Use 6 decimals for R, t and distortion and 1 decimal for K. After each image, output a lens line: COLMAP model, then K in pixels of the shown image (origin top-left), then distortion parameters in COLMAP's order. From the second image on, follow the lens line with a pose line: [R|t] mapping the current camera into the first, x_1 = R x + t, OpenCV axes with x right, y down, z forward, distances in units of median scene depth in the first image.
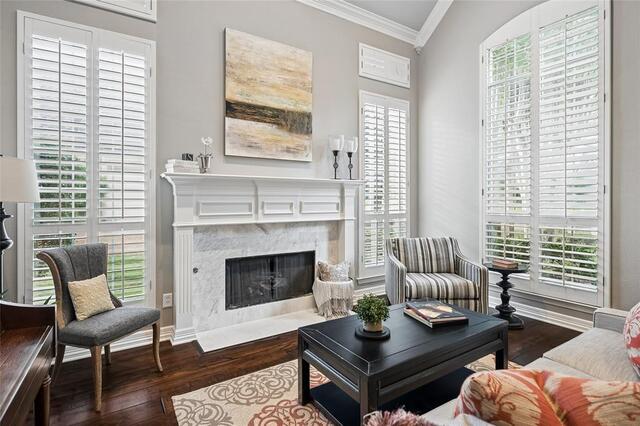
lens RADIAL K [[337.3, 0, 329.7], [0, 337.3, 198.4], [0, 0, 1]] dist [-0.002292, -0.000297]
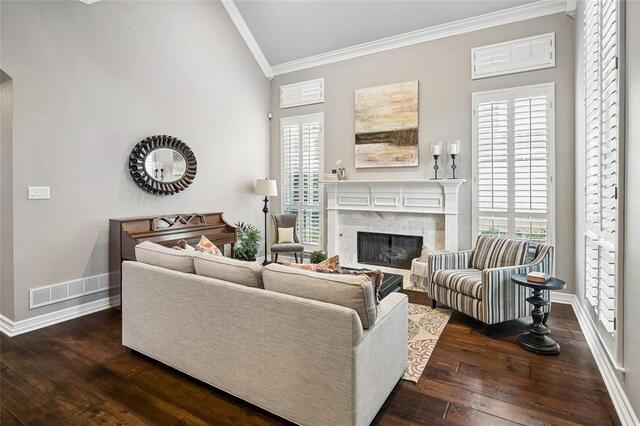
lens RADIAL K [[332.1, 0, 321.7], [0, 332.1, 192.3], [0, 0, 1]] dist [-0.002568, -0.000795]
pose [[0.426663, 0.009368, -0.904362, 0.977344], [-0.001016, 0.999951, 0.009879, -0.022809], [0.904410, -0.003296, 0.426651, 0.146673]]
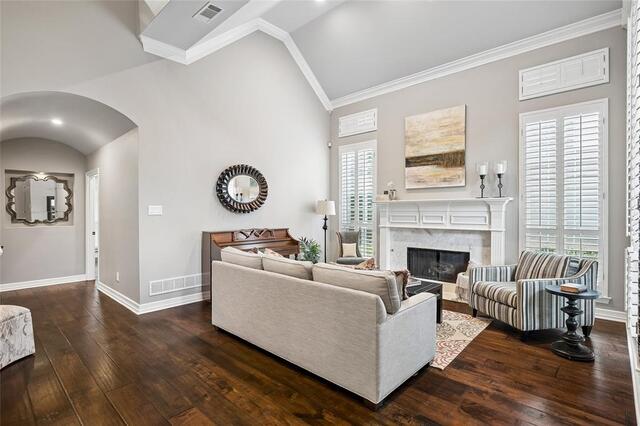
lens RADIAL K [[315.8, 0, 321.5], [0, 315.8, 217.7], [0, 0, 1]] dist [-0.001013, -0.000098]
pose [[0.235486, 0.014439, -0.971771, 1.099102], [0.001113, 0.999885, 0.015126, -0.001630], [0.971877, -0.004643, 0.235442, 0.154704]]
